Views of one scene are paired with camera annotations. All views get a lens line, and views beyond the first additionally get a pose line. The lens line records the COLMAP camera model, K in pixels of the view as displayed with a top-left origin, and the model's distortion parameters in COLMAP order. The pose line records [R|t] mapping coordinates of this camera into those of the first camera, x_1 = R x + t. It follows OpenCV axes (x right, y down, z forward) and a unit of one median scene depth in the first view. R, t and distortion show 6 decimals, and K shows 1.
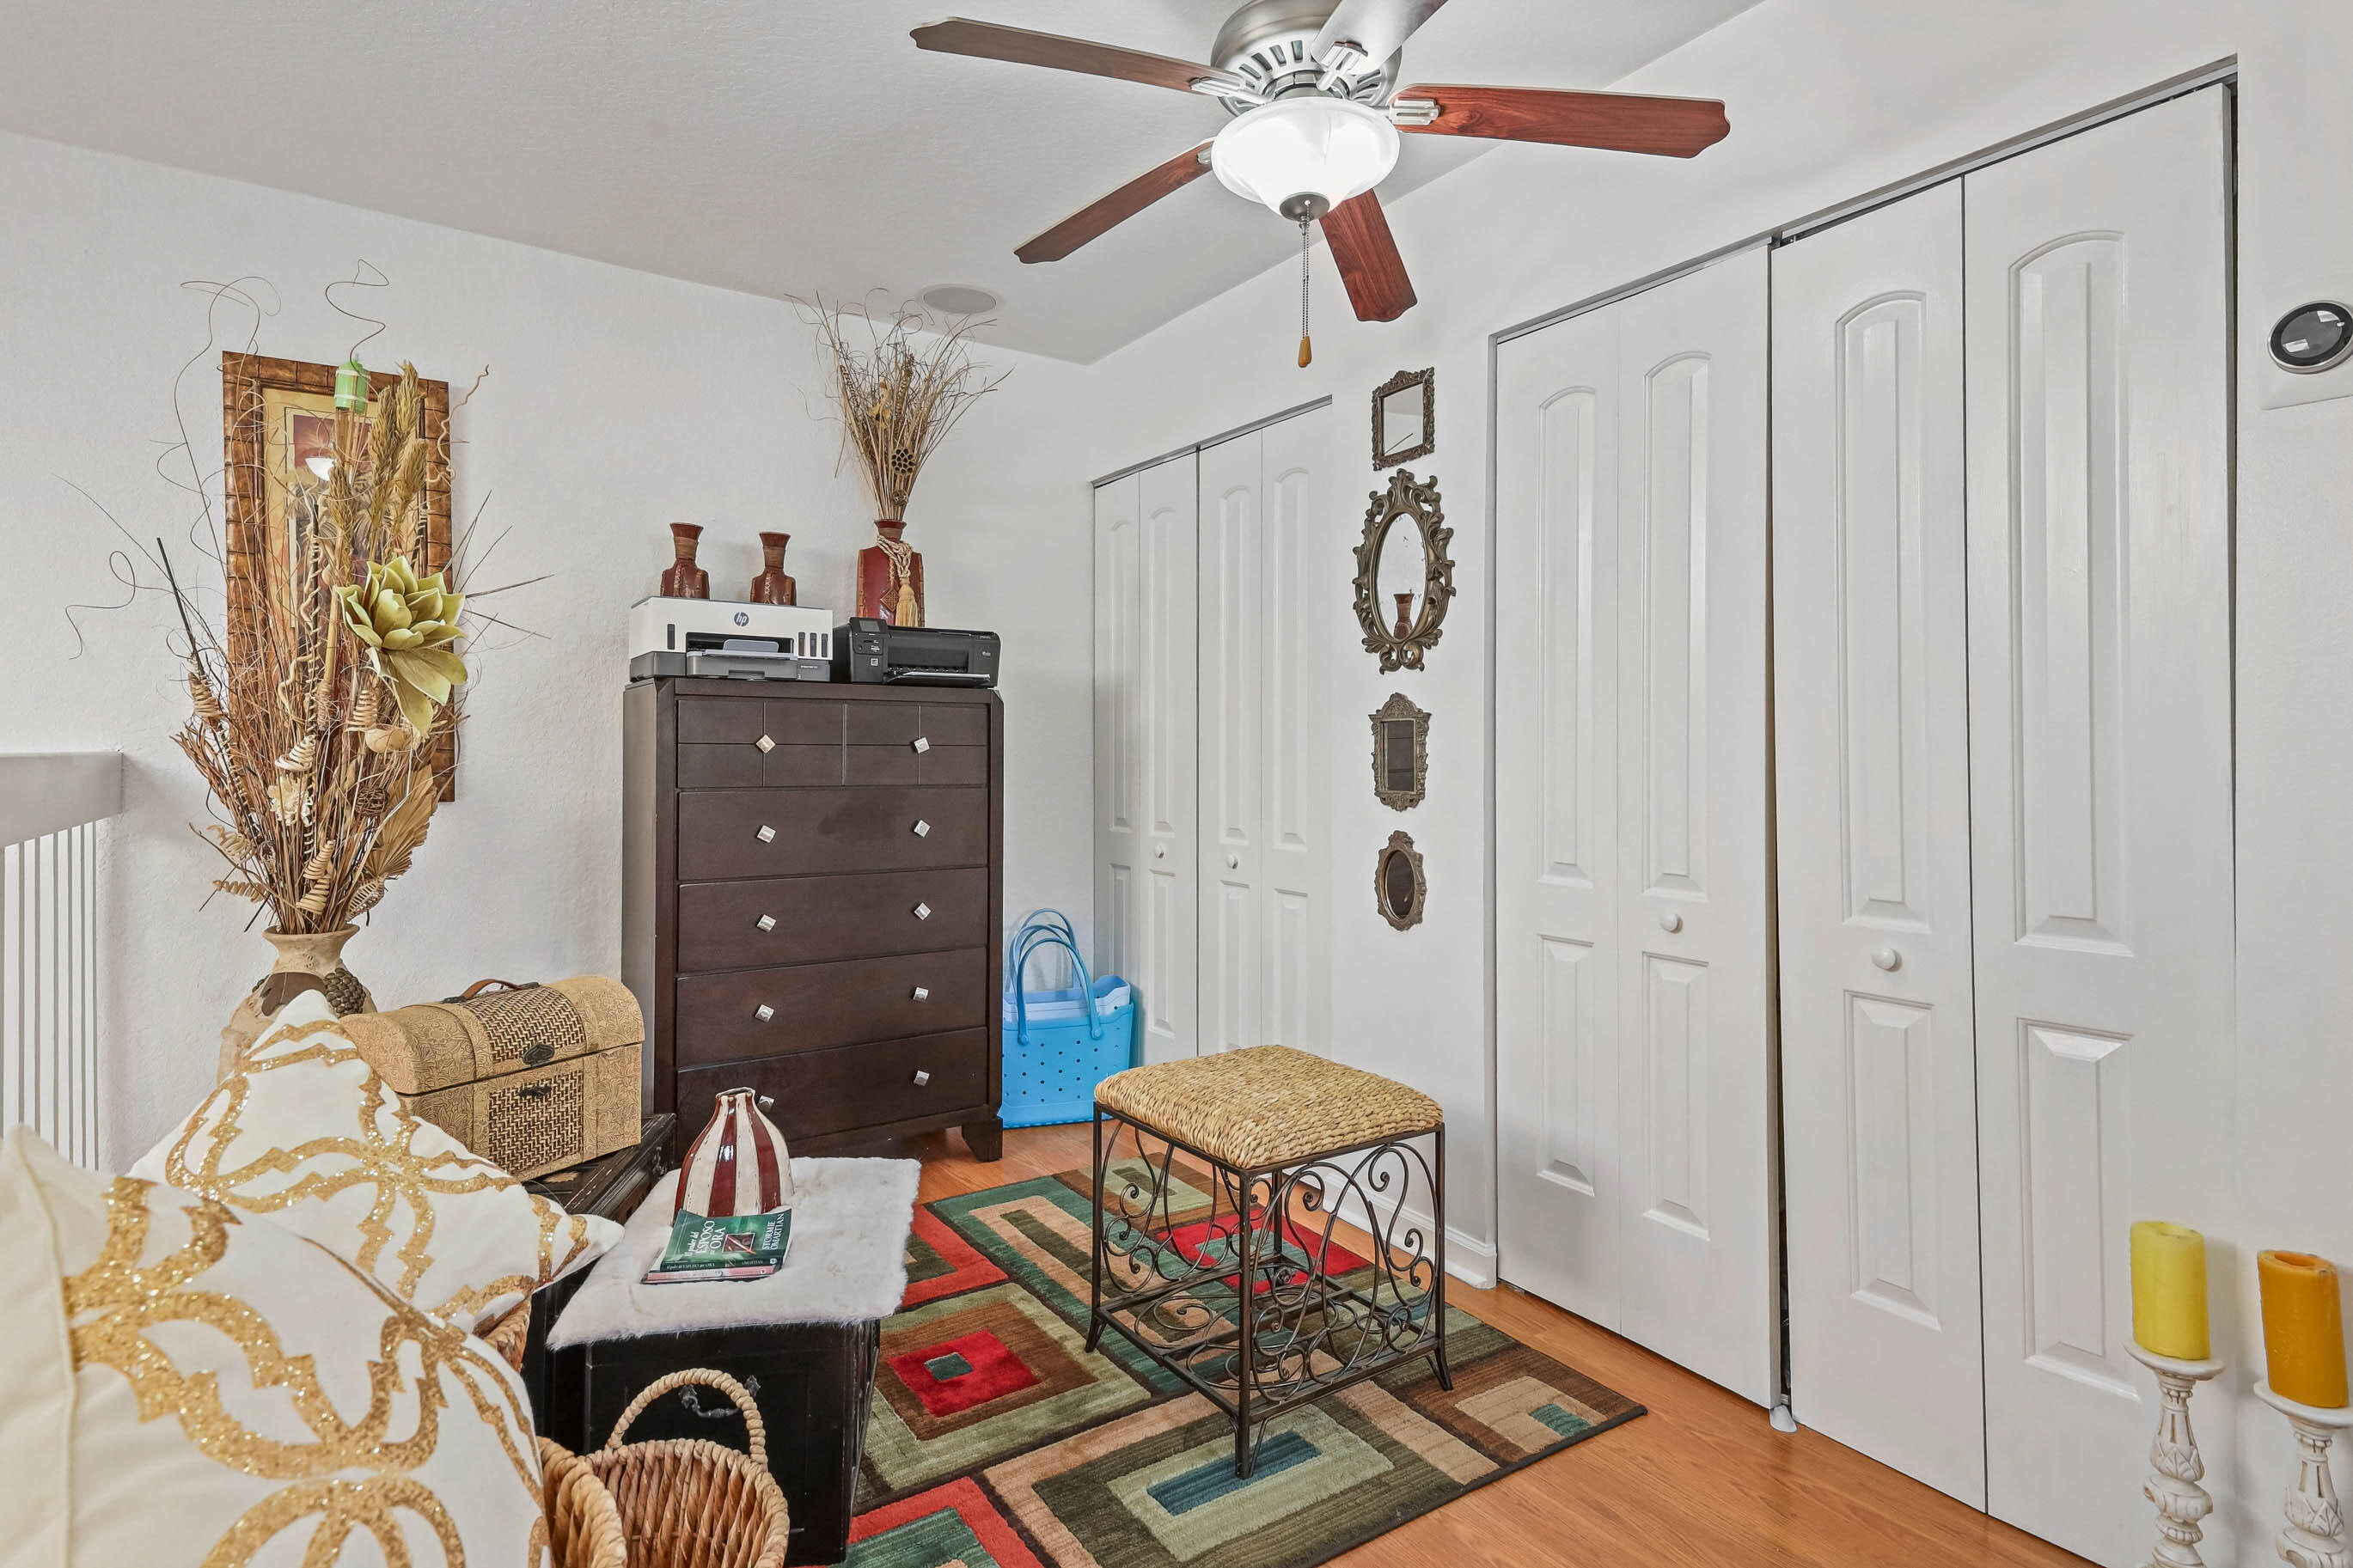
lens RADIAL K [[1181.0, 0, 1156.5], [0, 1181.0, 769.9], [0, 0, 1]] dist [0.057005, -0.029125]
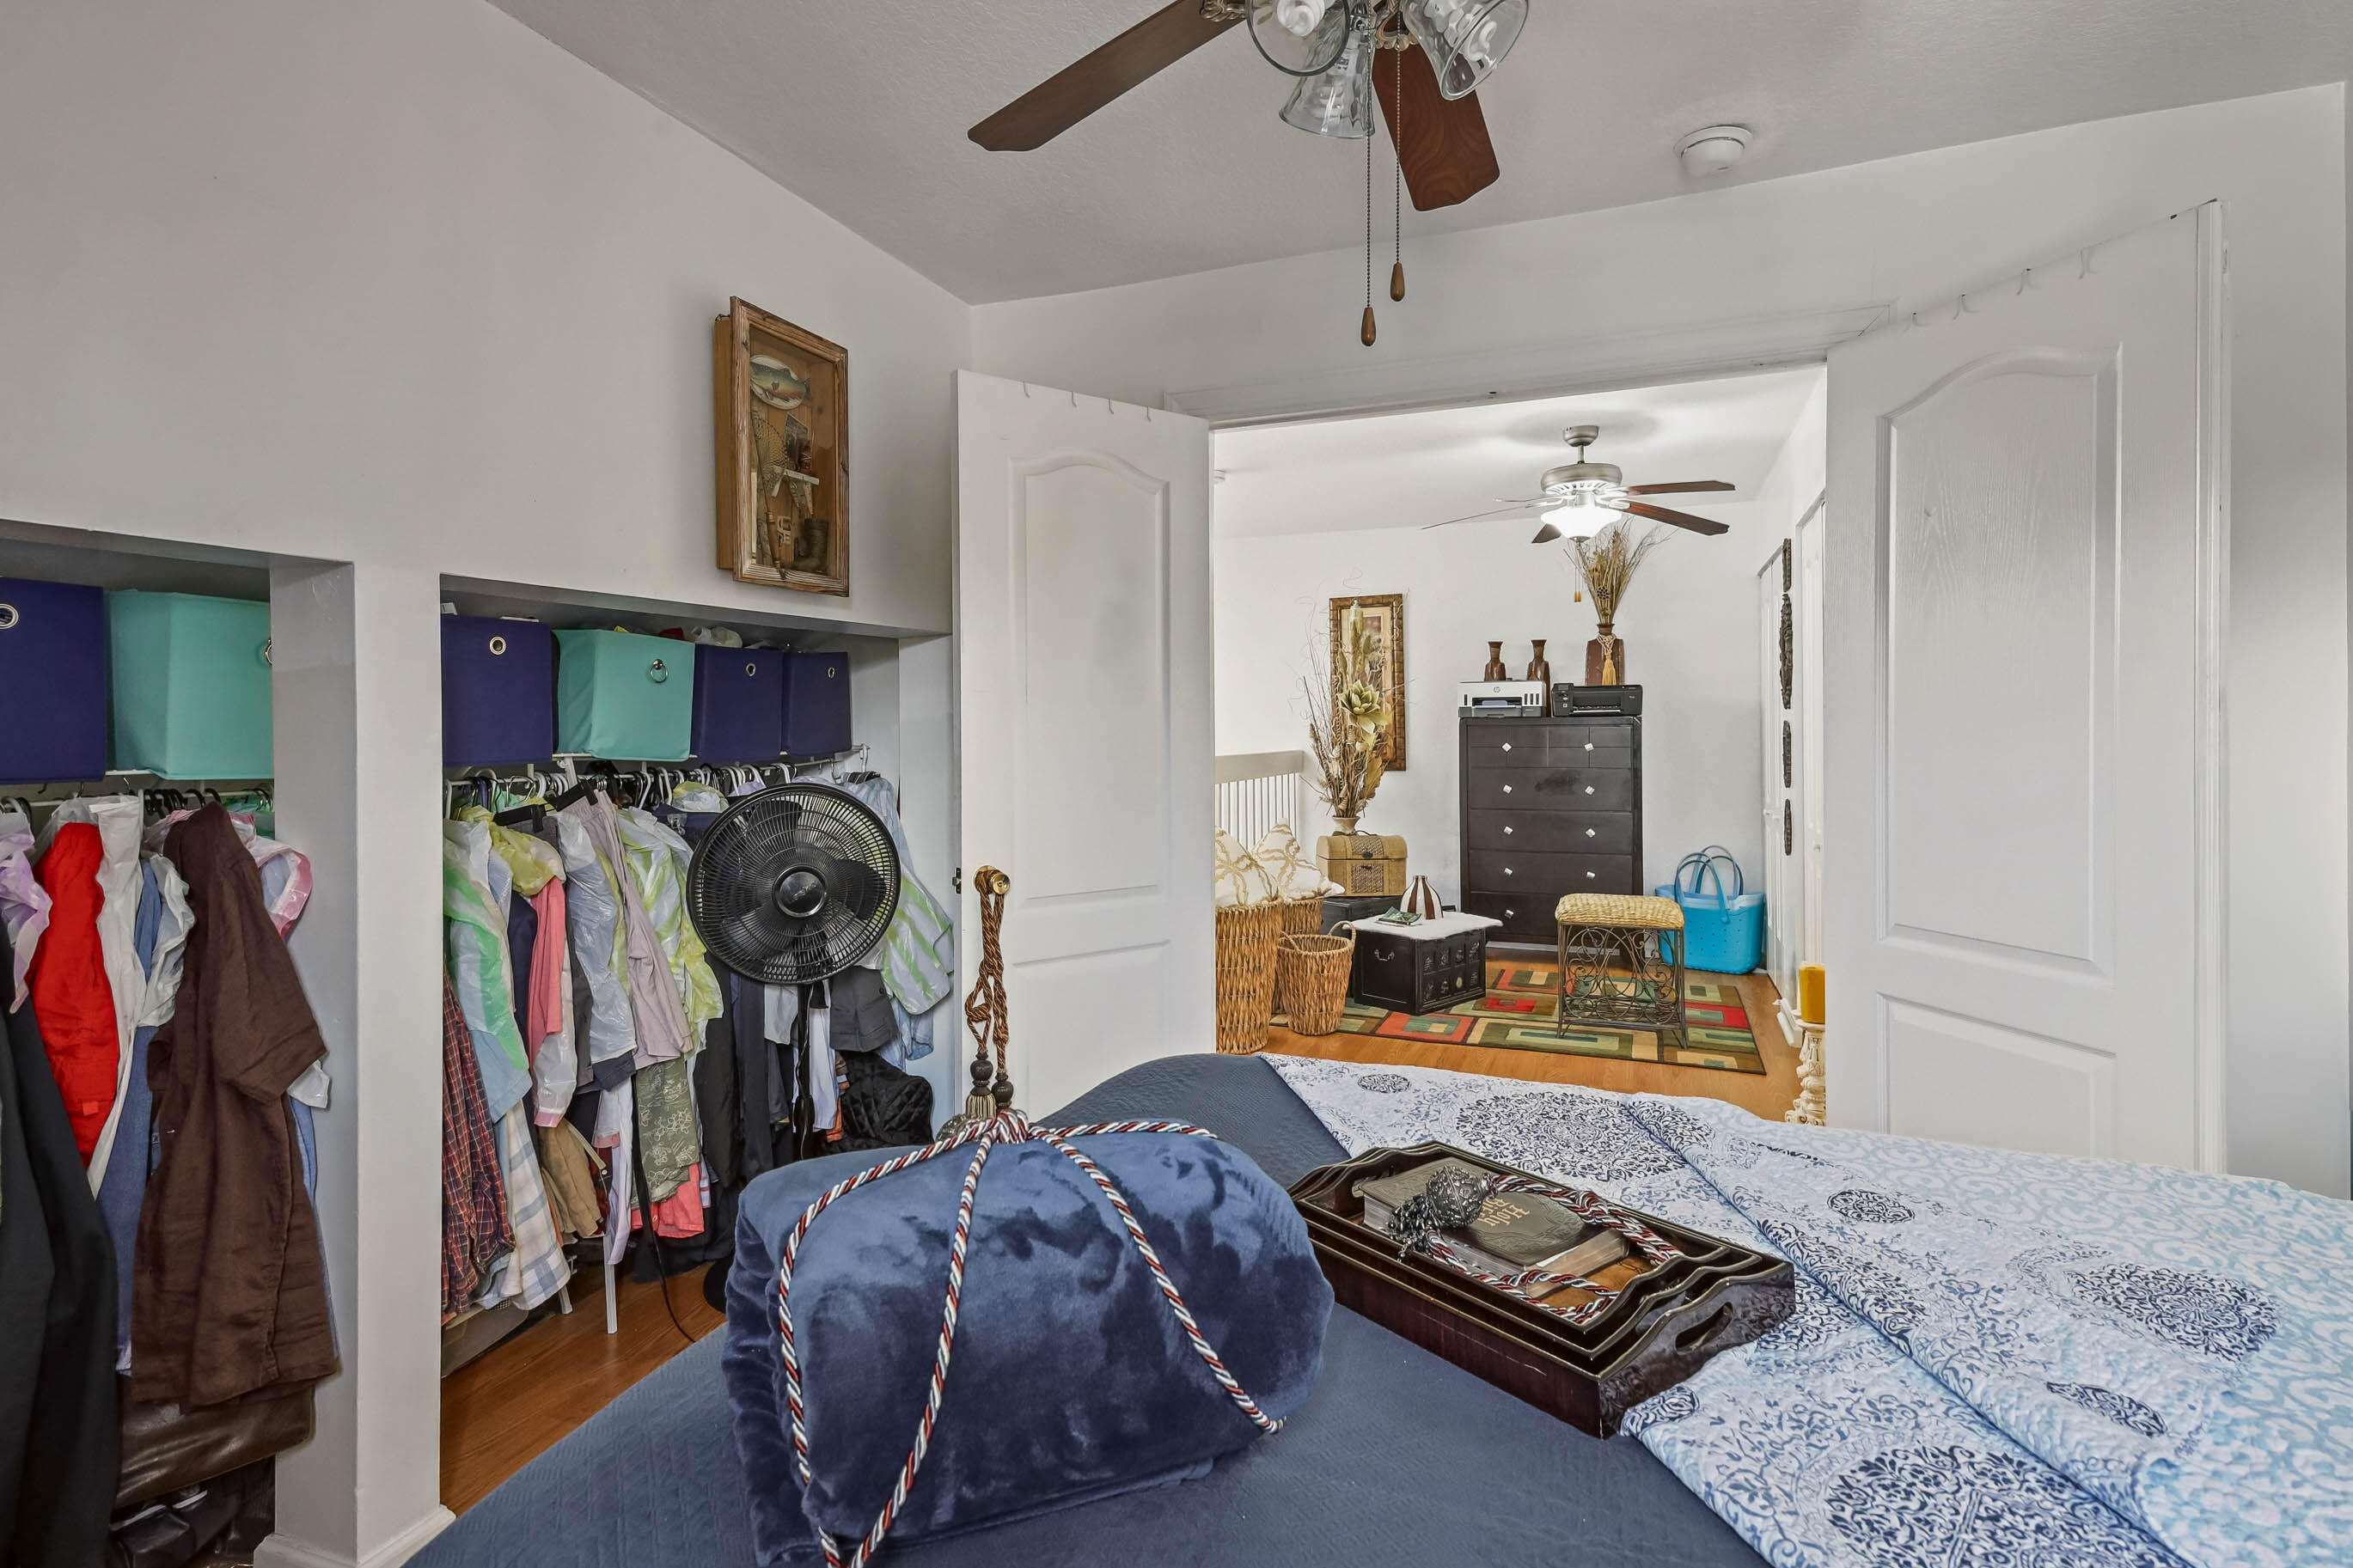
lens RADIAL K [[1242.9, 0, 1111.6], [0, 1242.9, 742.1], [0, 0, 1]] dist [-0.017633, 0.002026]
pose [[0.543958, 0.002542, -0.839109, 1.302459], [-0.002333, 0.999996, 0.001517, -0.036626], [0.839109, 0.001132, 0.543962, -0.917406]]
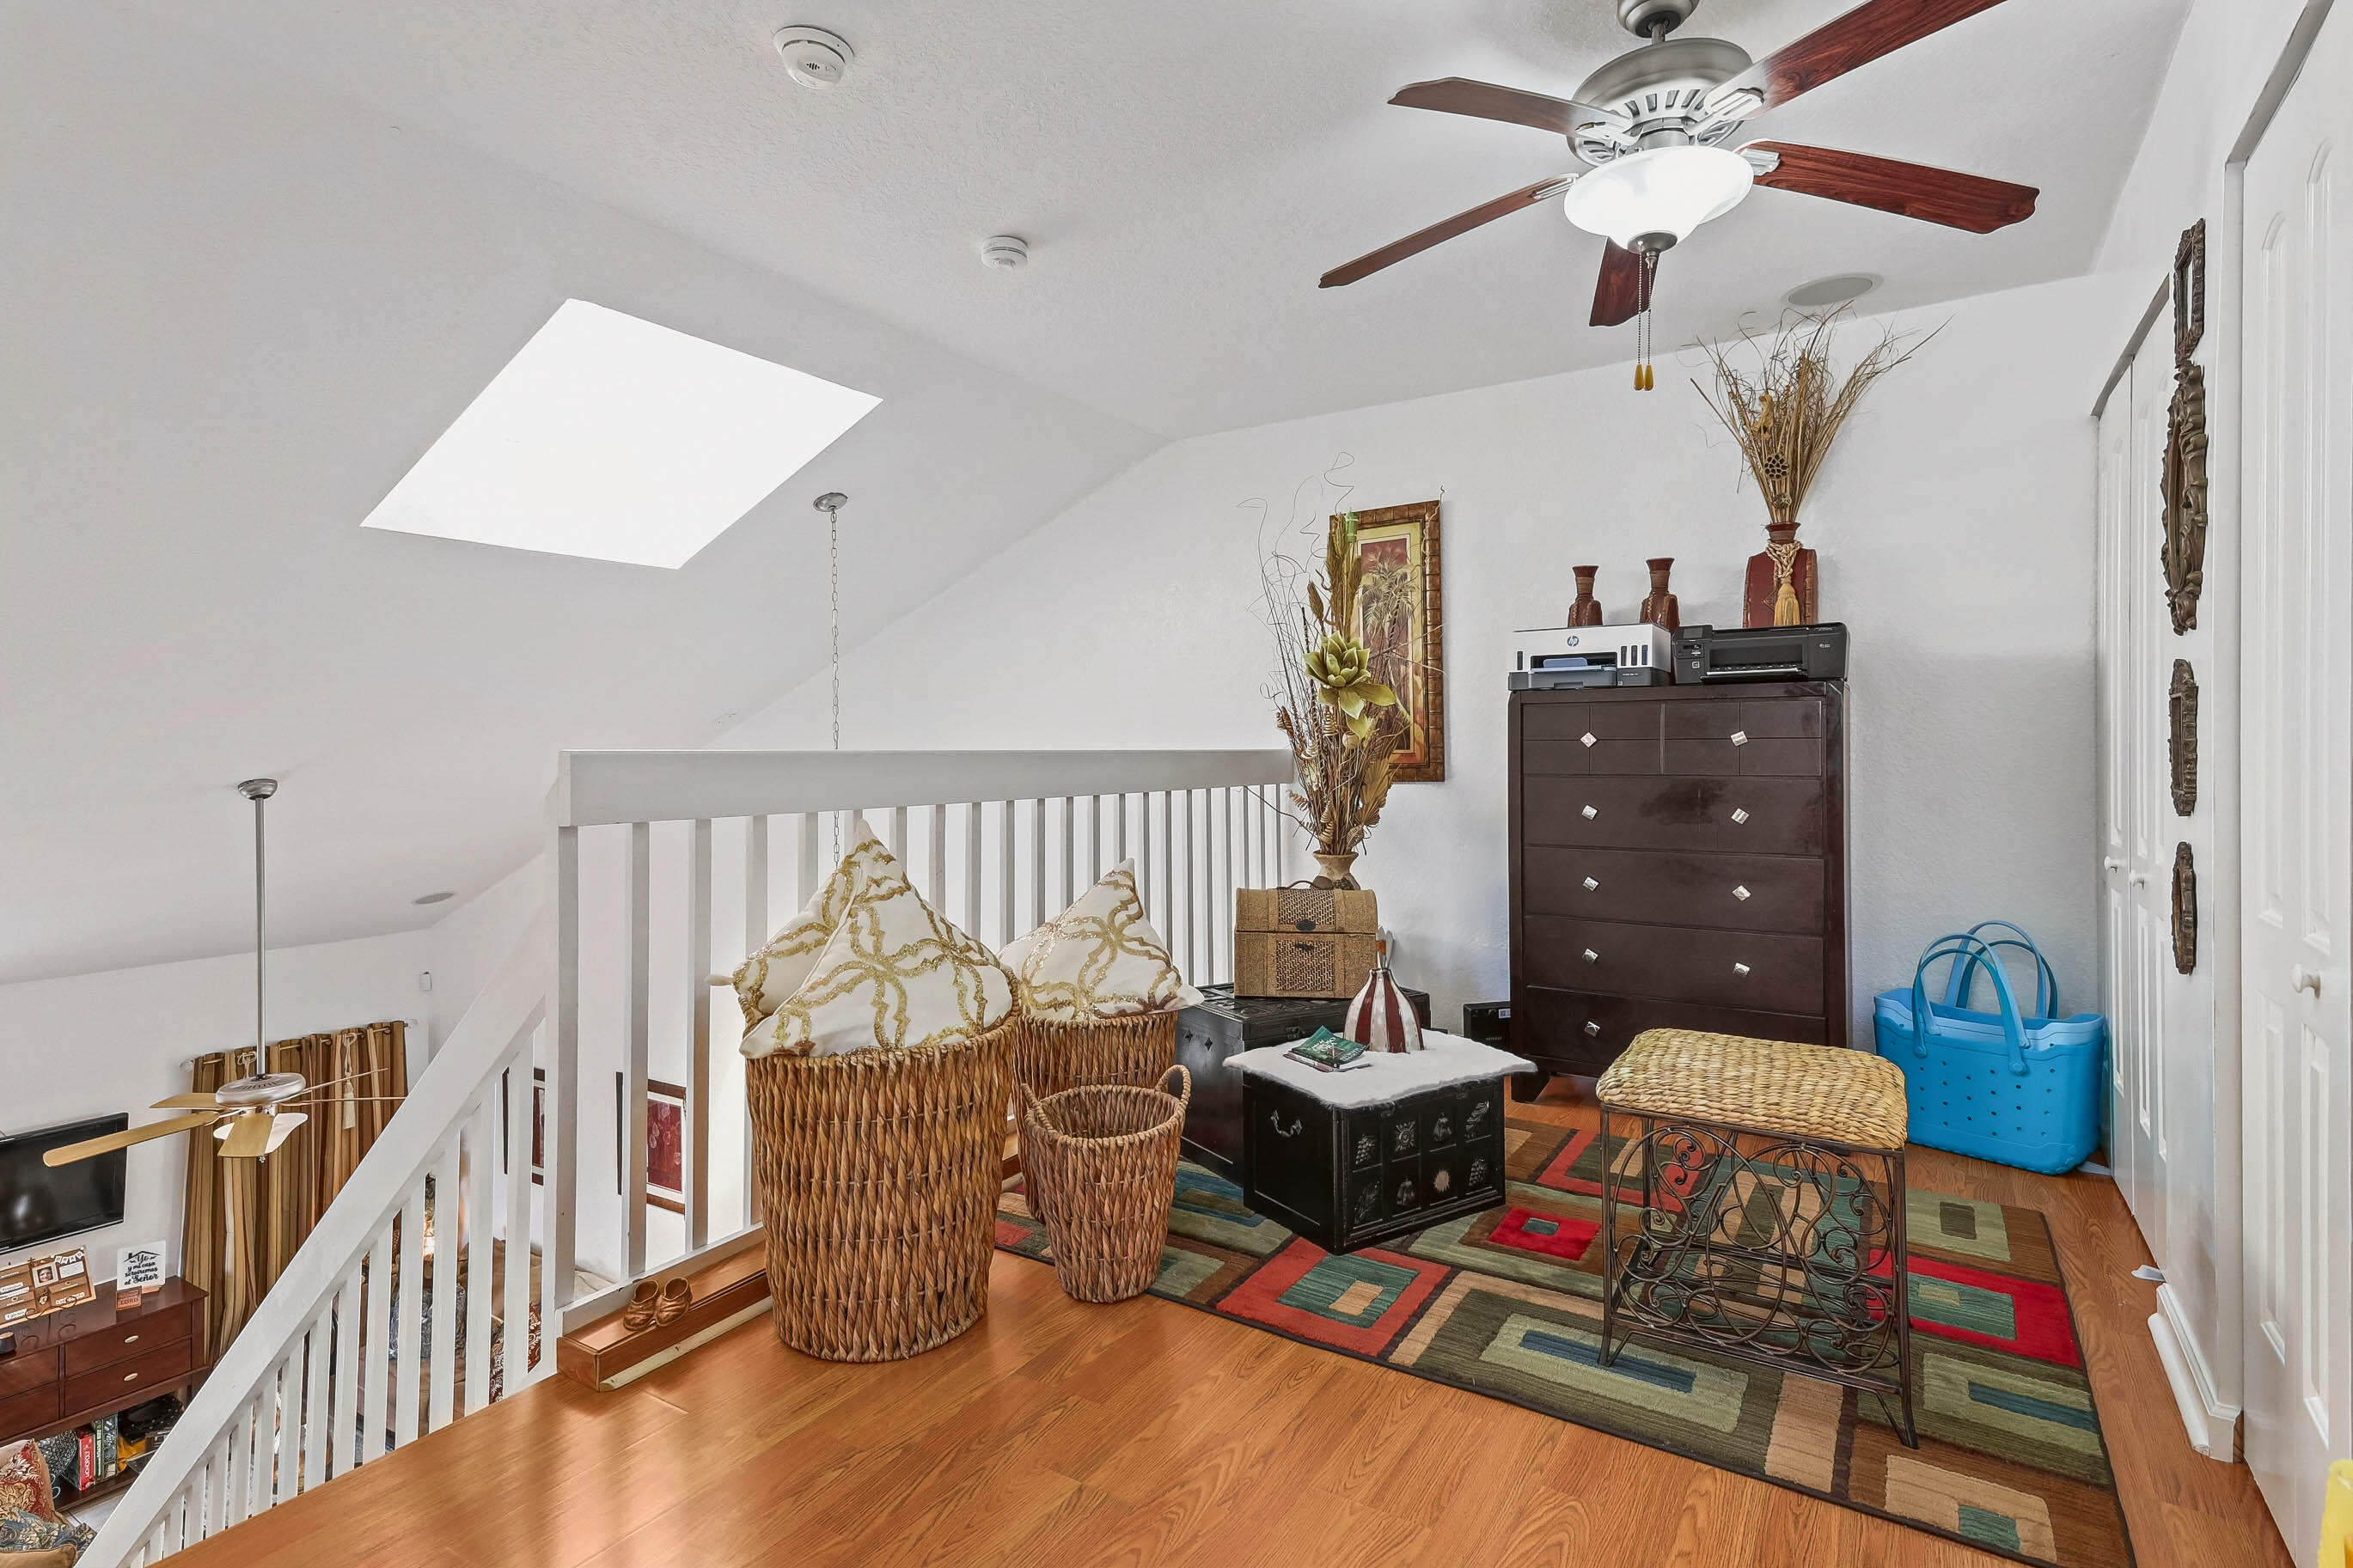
lens RADIAL K [[1181.0, 0, 1156.5], [0, 1181.0, 769.9], [0, 0, 1]] dist [0.057005, -0.029125]
pose [[0.402962, 0.008072, -0.915181, 0.701819], [-0.004933, 0.999966, 0.006648, 0.004091], [0.915204, 0.001835, 0.402988, 0.095006]]
